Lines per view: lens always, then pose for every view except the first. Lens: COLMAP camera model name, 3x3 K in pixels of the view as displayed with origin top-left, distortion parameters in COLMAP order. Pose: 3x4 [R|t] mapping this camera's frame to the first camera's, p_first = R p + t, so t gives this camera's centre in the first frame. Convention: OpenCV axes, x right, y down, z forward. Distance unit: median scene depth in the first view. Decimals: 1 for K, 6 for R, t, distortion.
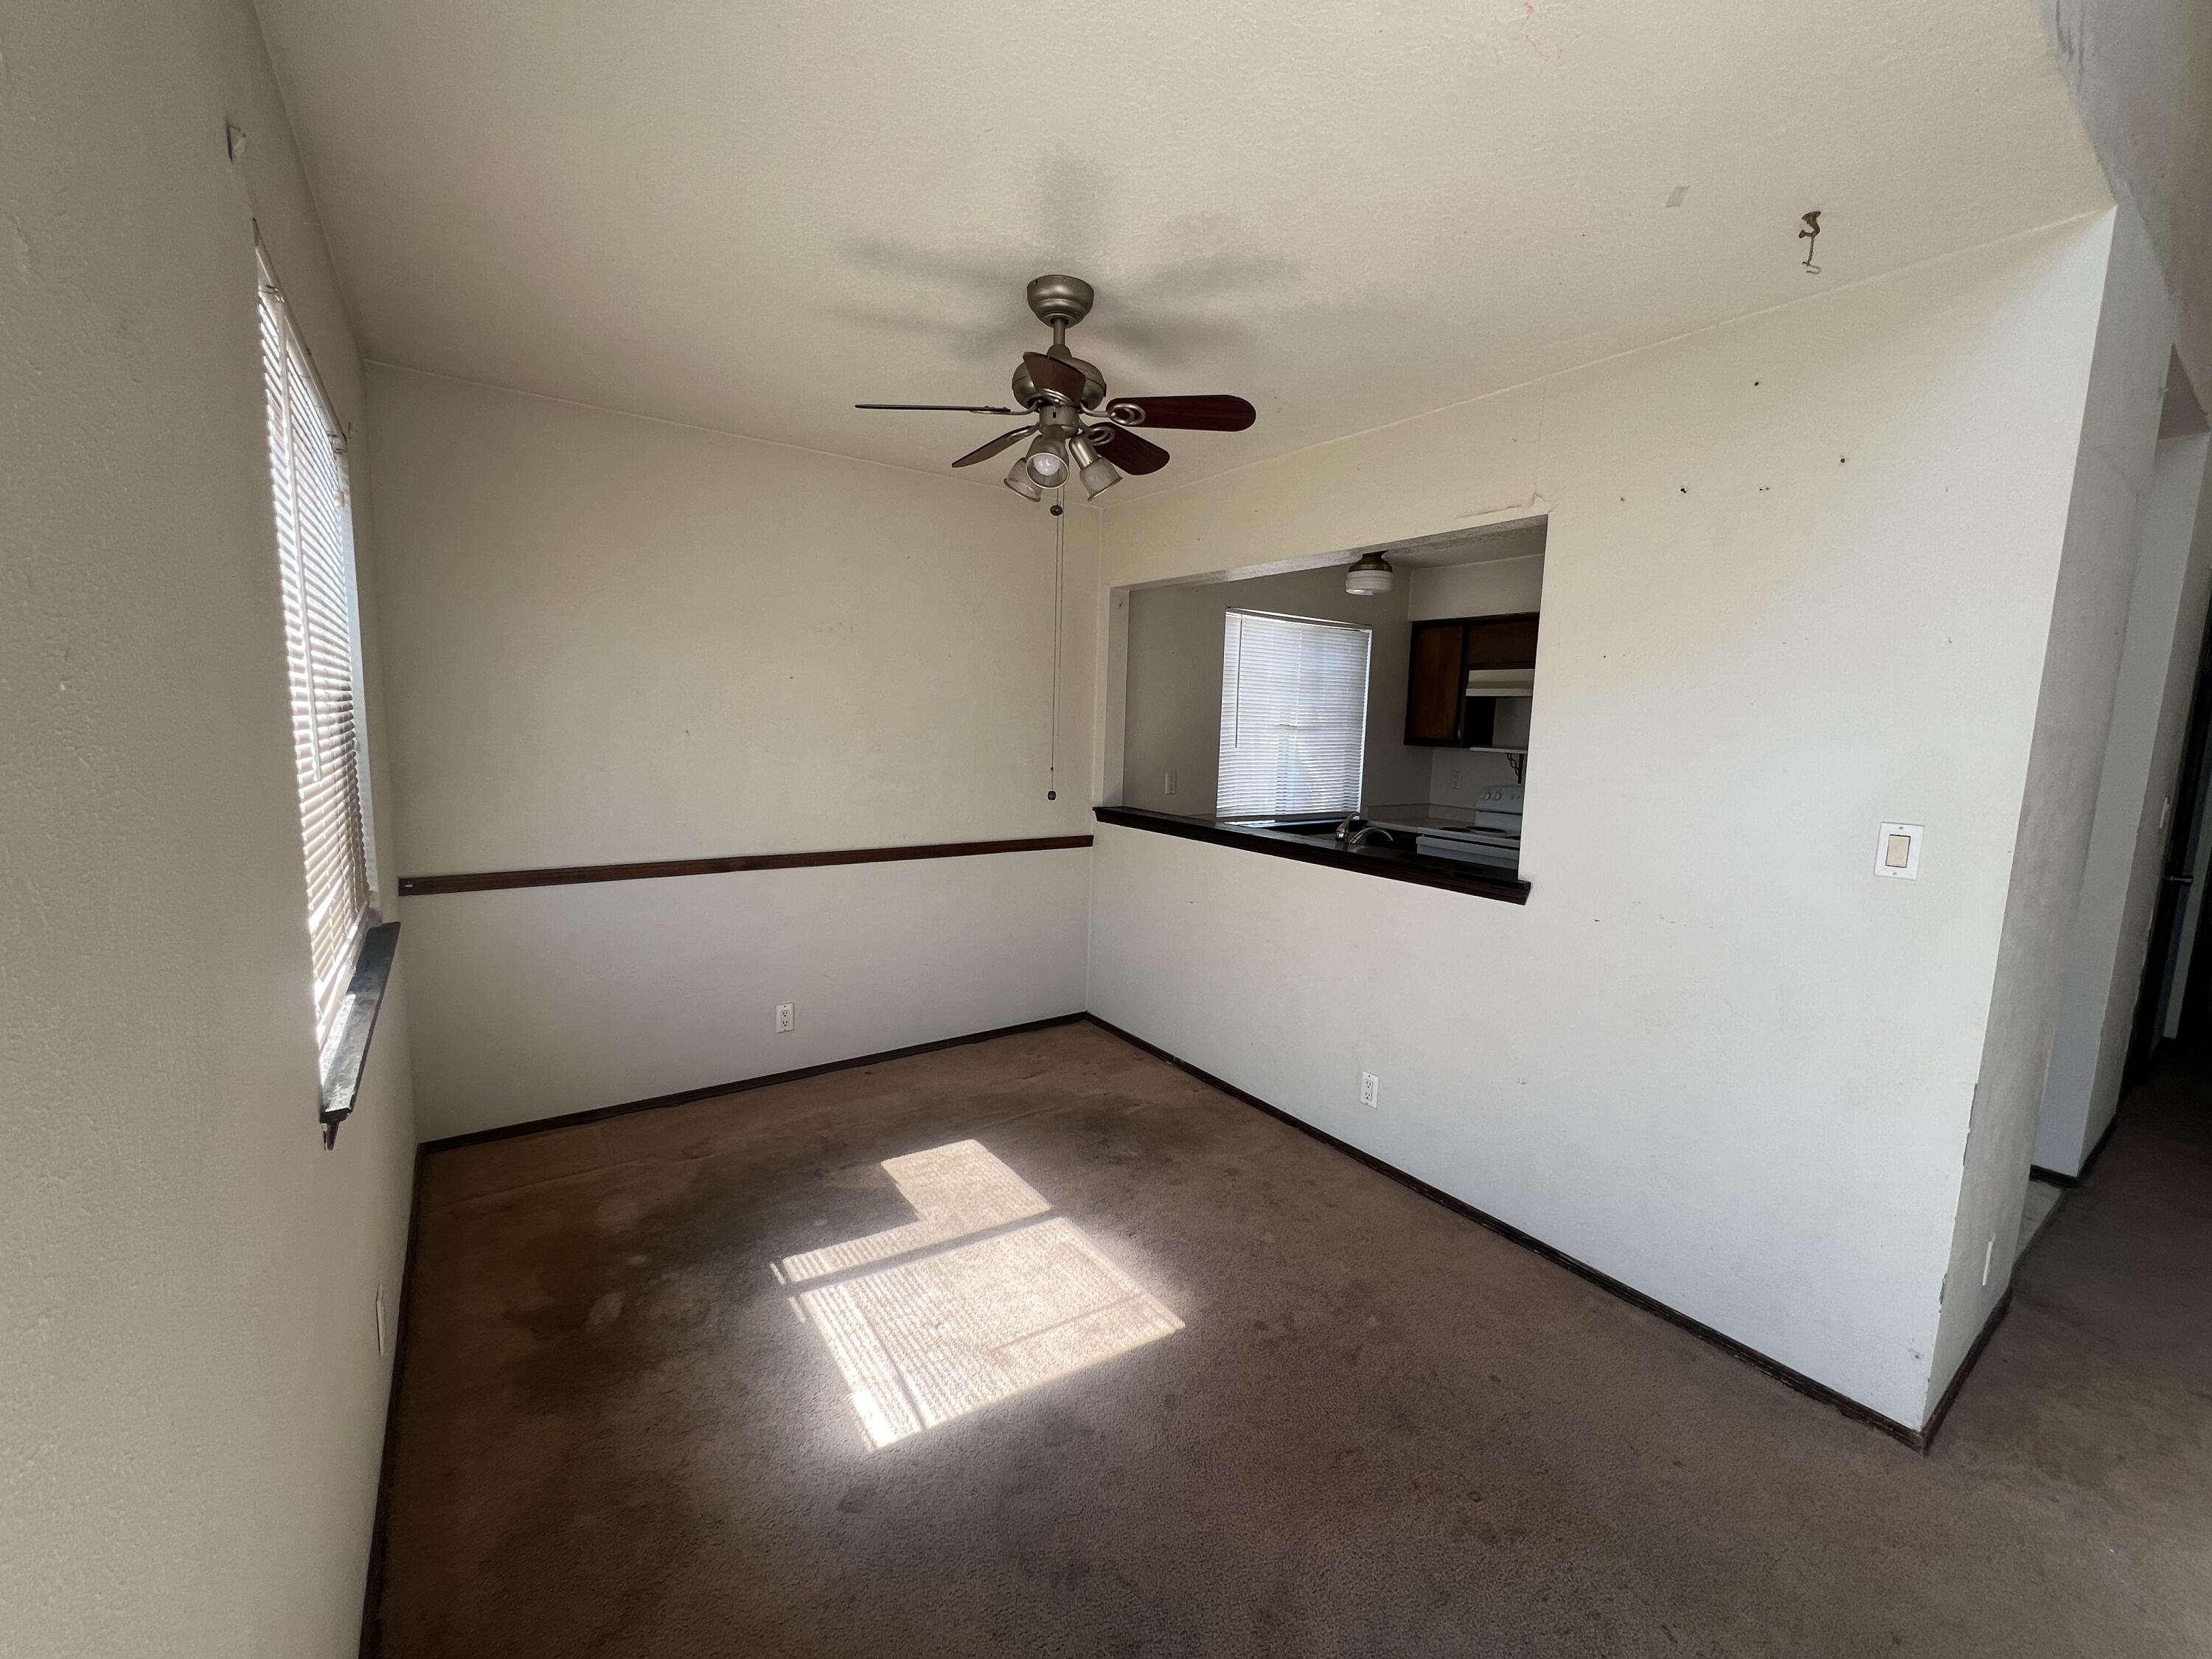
lens RADIAL K [[880.7, 0, 1096.7], [0, 880.7, 827.4], [0, 0, 1]] dist [0.001284, -0.000030]
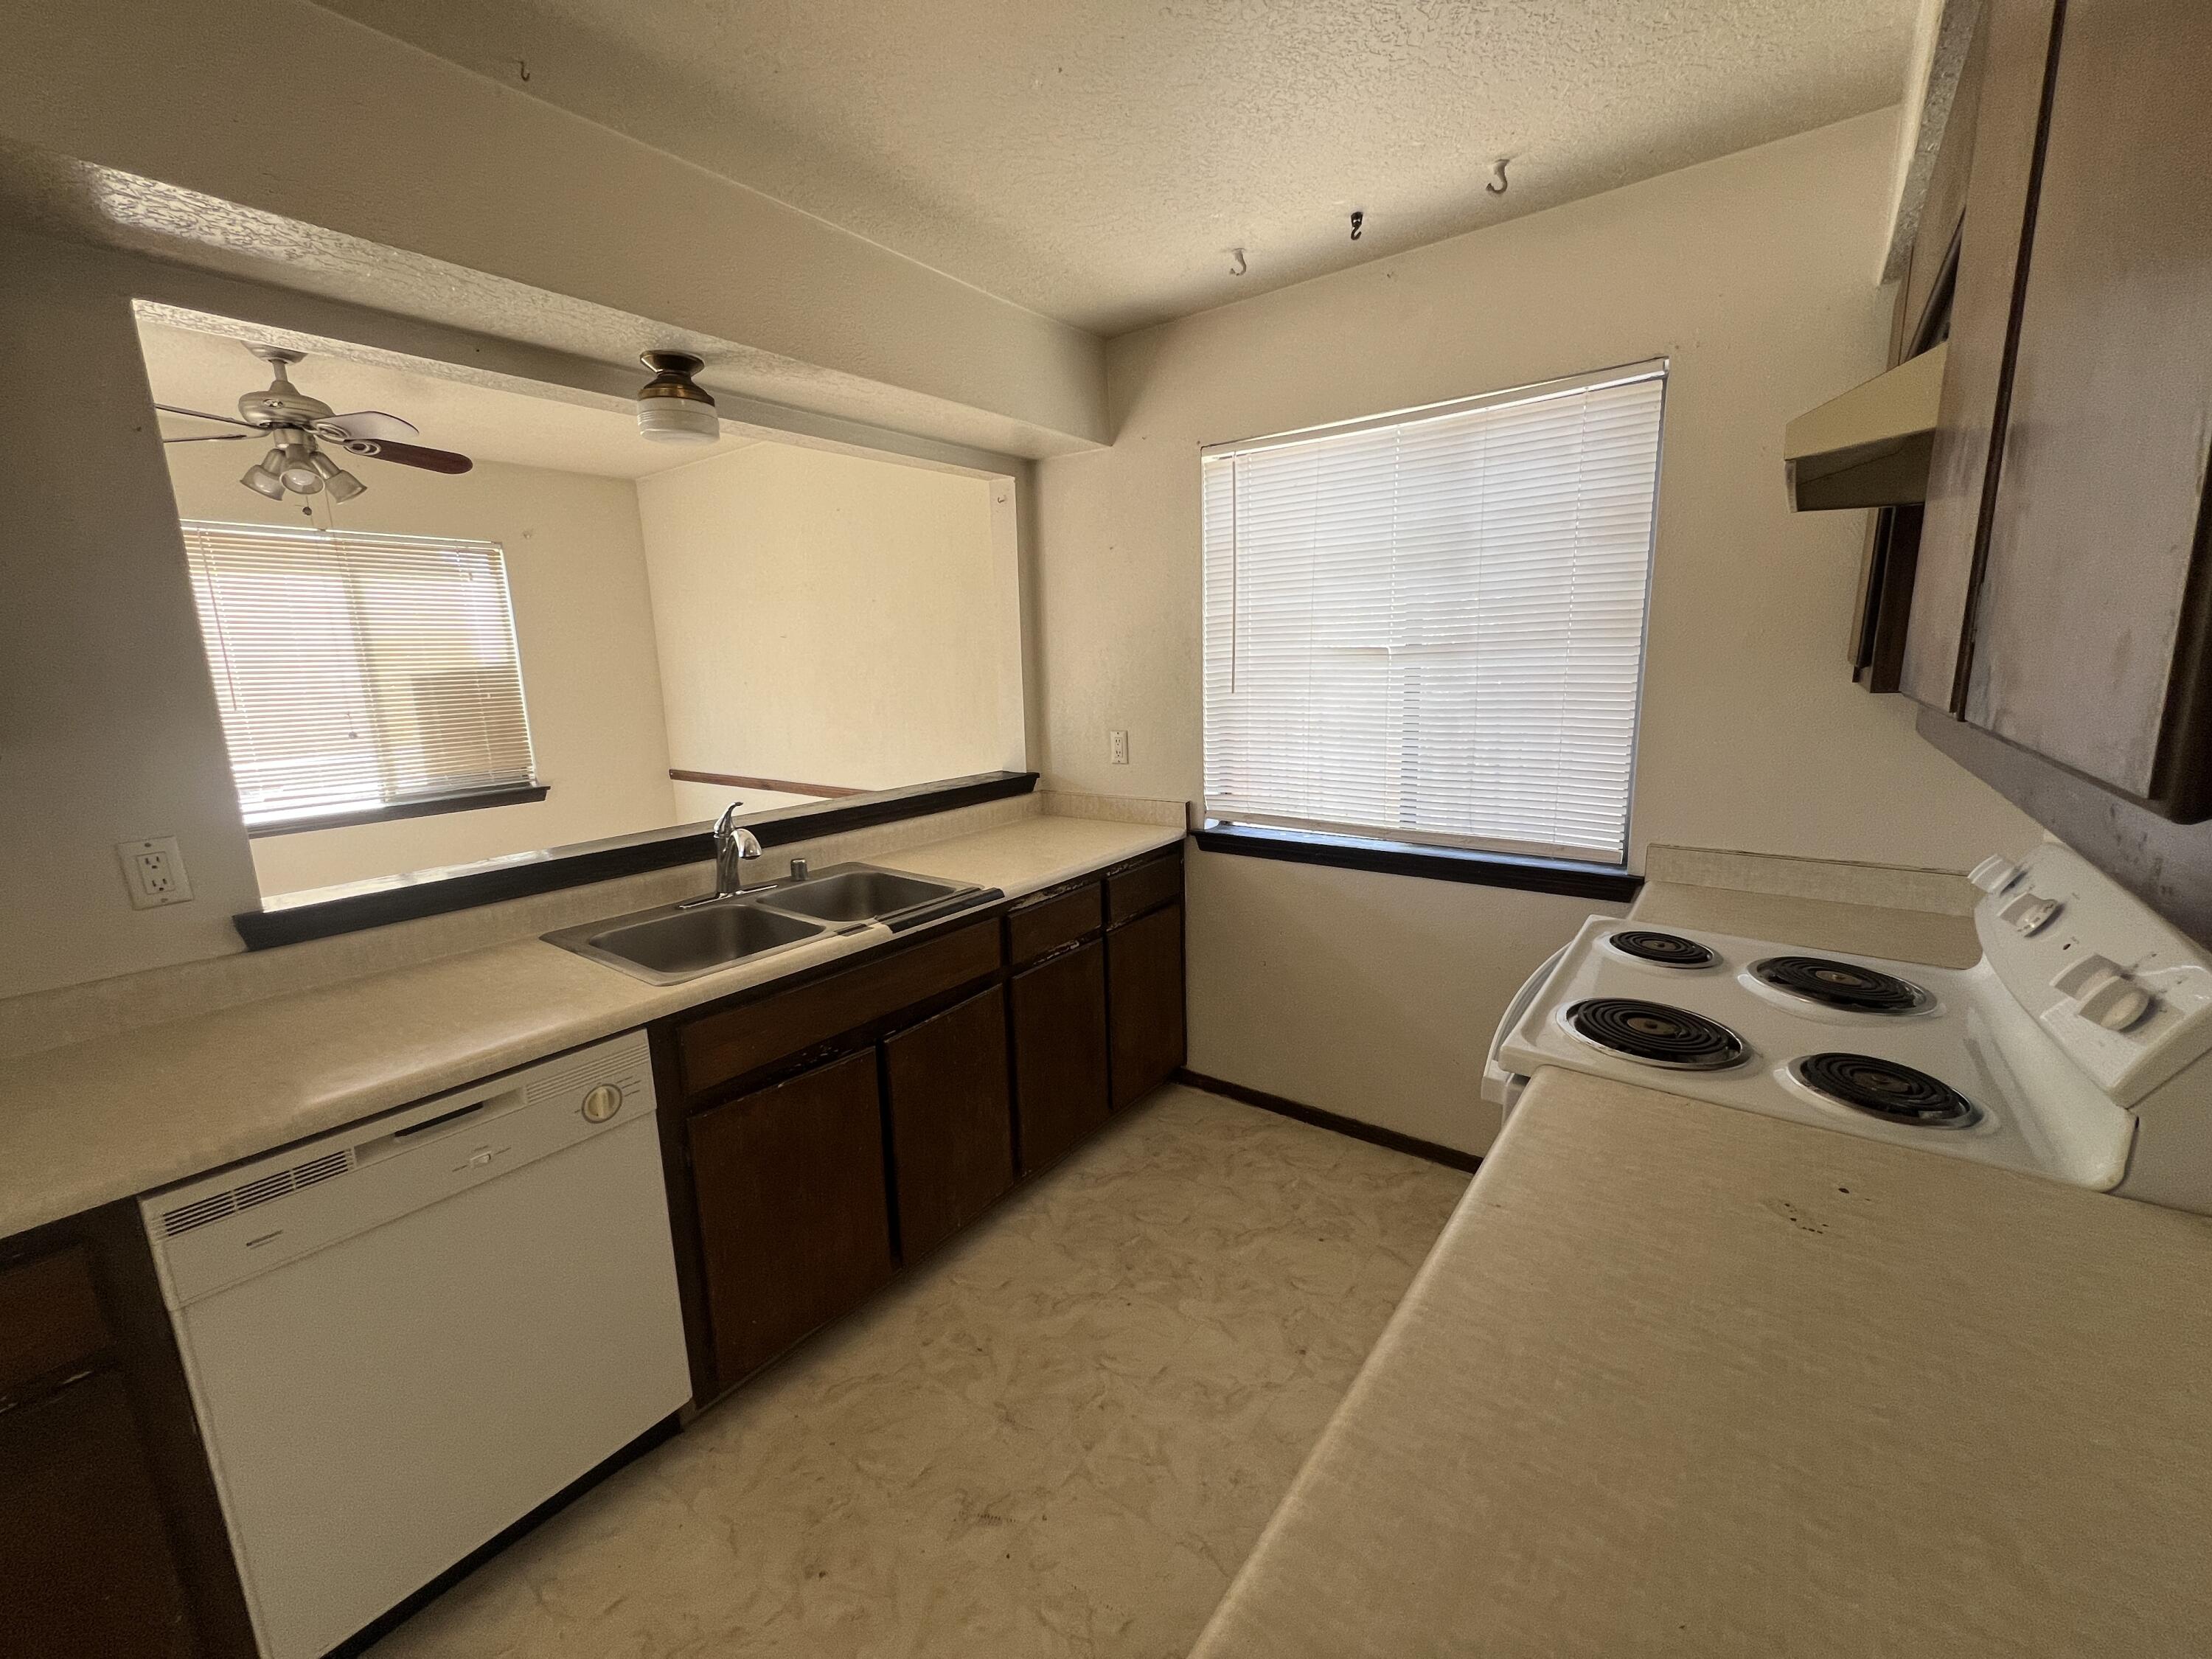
lens RADIAL K [[880.7, 0, 1101.2], [0, 880.7, 827.9], [0, 0, 1]] dist [0.001284, -0.000030]
pose [[0.299439, 0.143803, -0.943216, 0.792926], [-0.080912, 0.988843, 0.125073, -0.079296], [0.950679, 0.038866, 0.307733, 0.859067]]
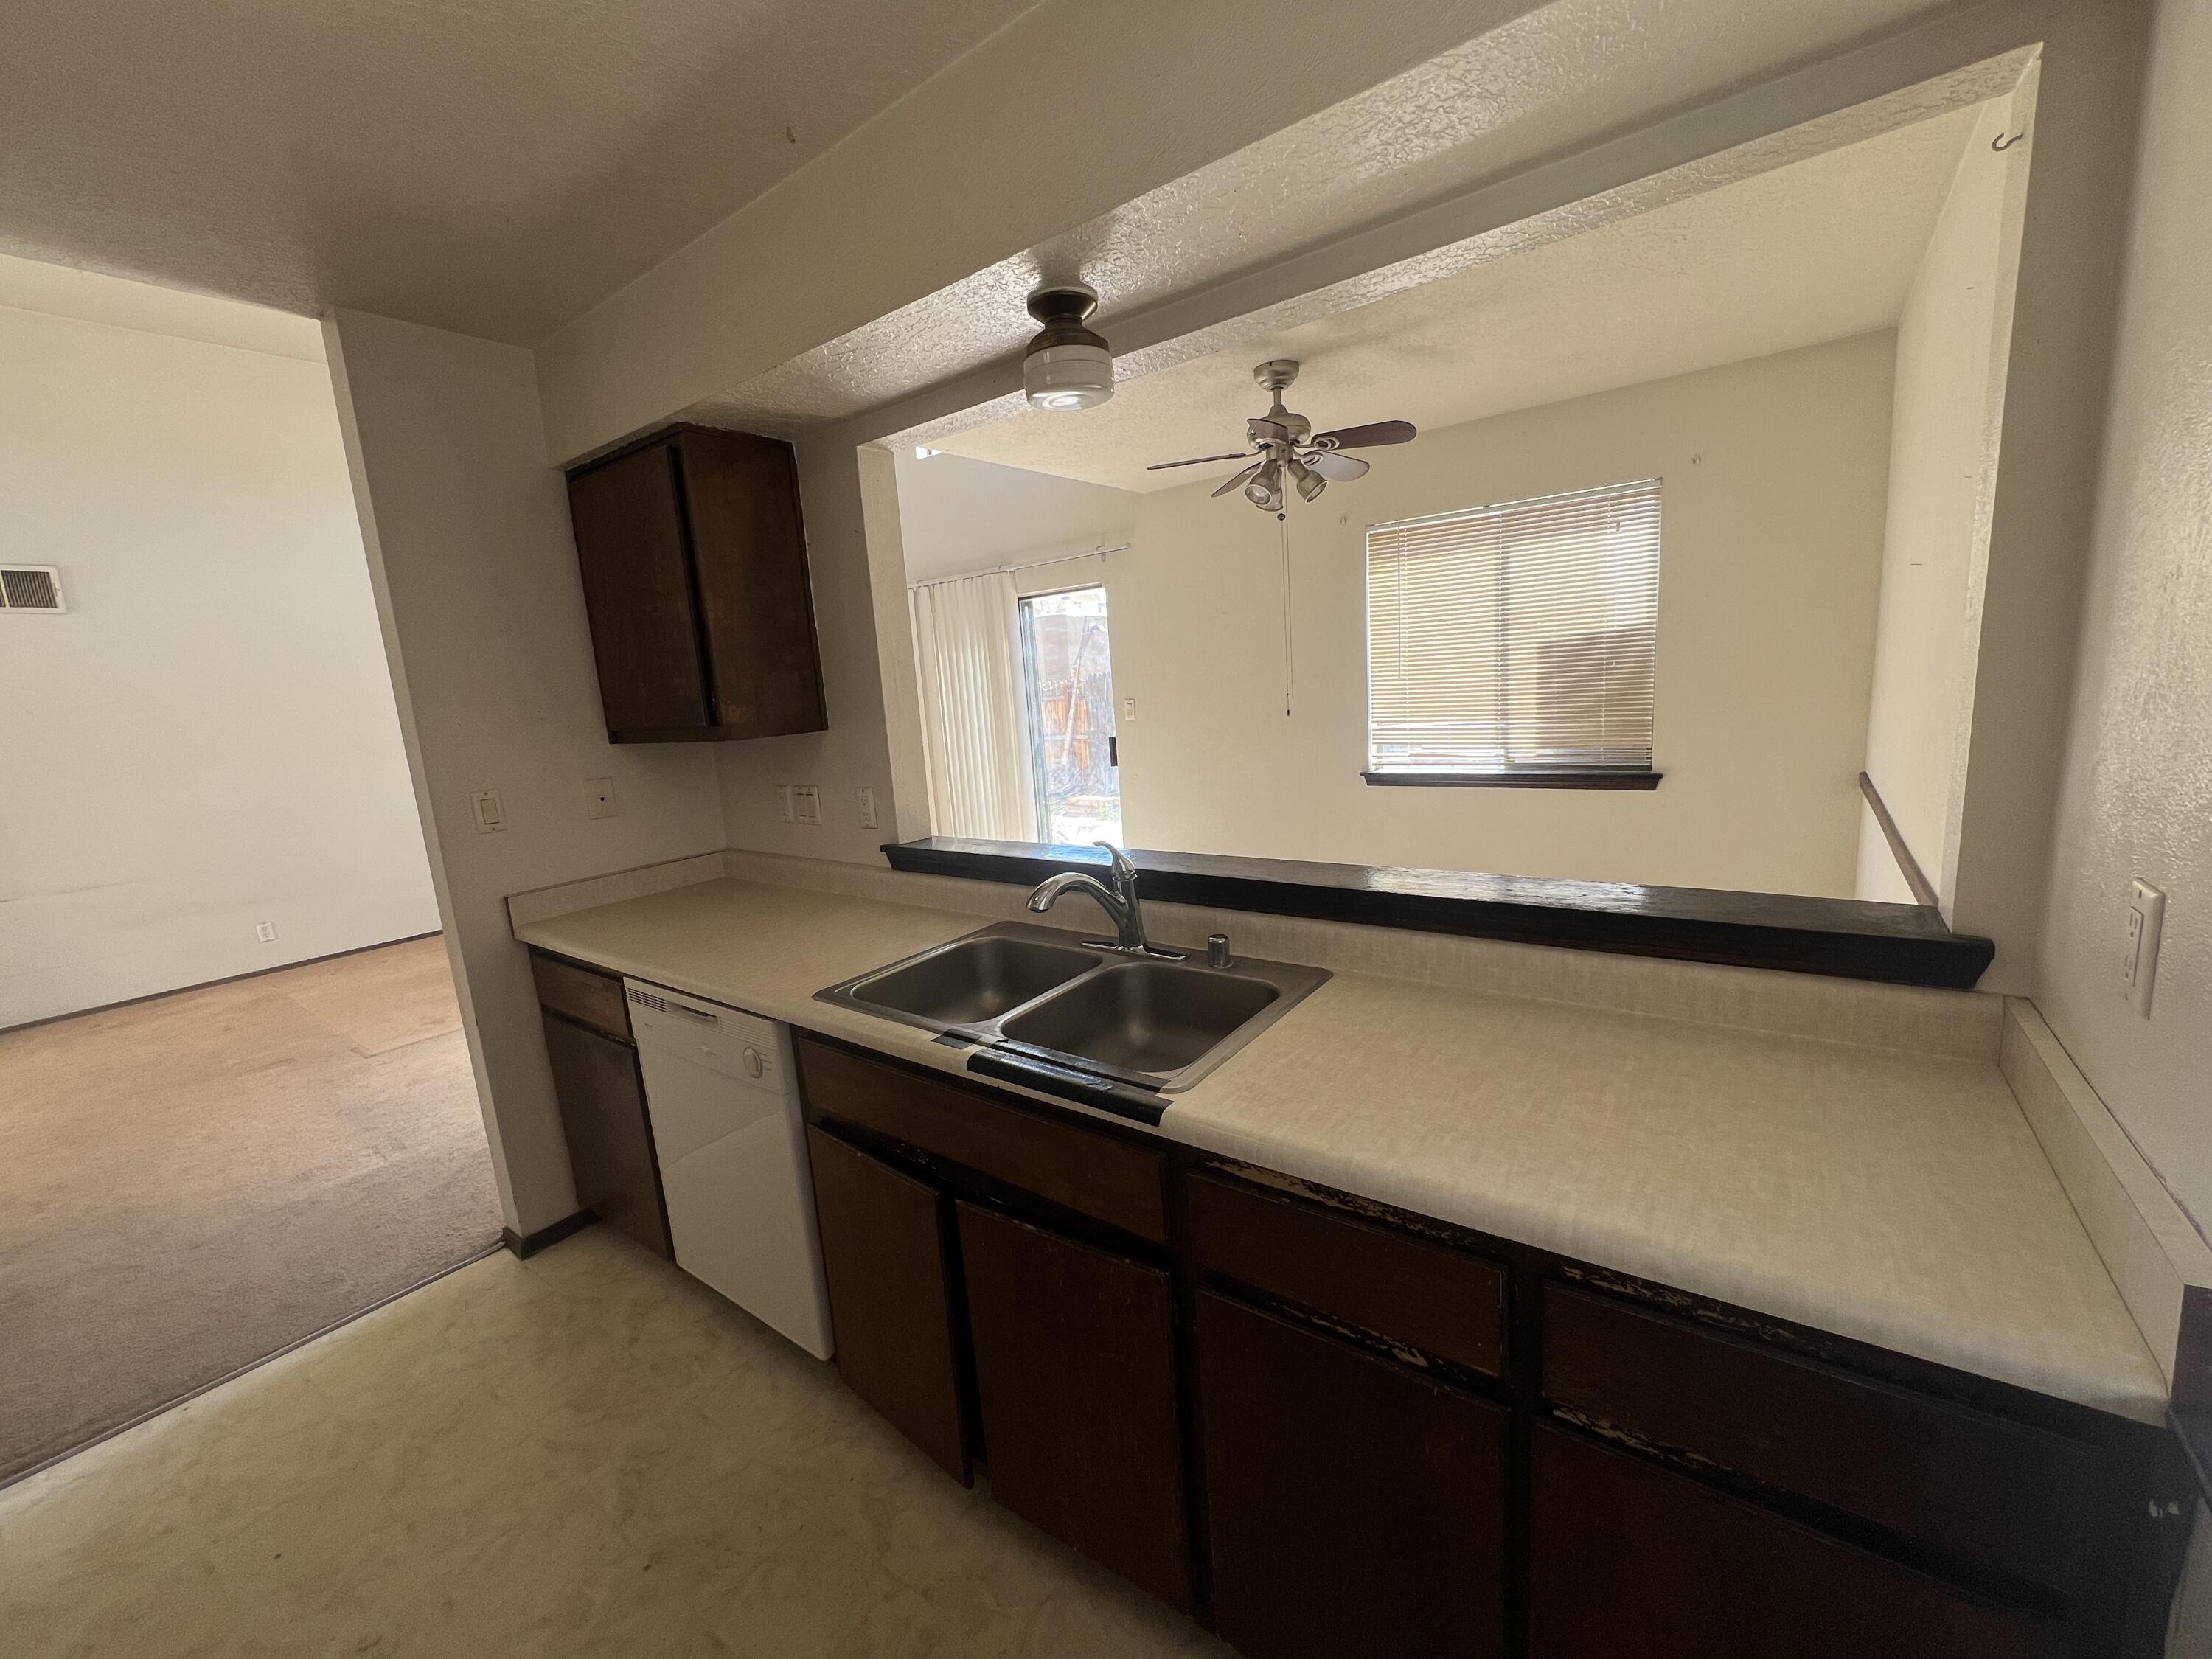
lens RADIAL K [[880.7, 0, 1107.0], [0, 880.7, 829.3], [0, 0, 1]] dist [0.001284, -0.000030]
pose [[-0.950117, 0.088136, -0.299182, 0.364216], [0.002126, 0.961051, 0.276363, -0.132695], [0.311887, 0.261941, -0.913298, 1.194503]]
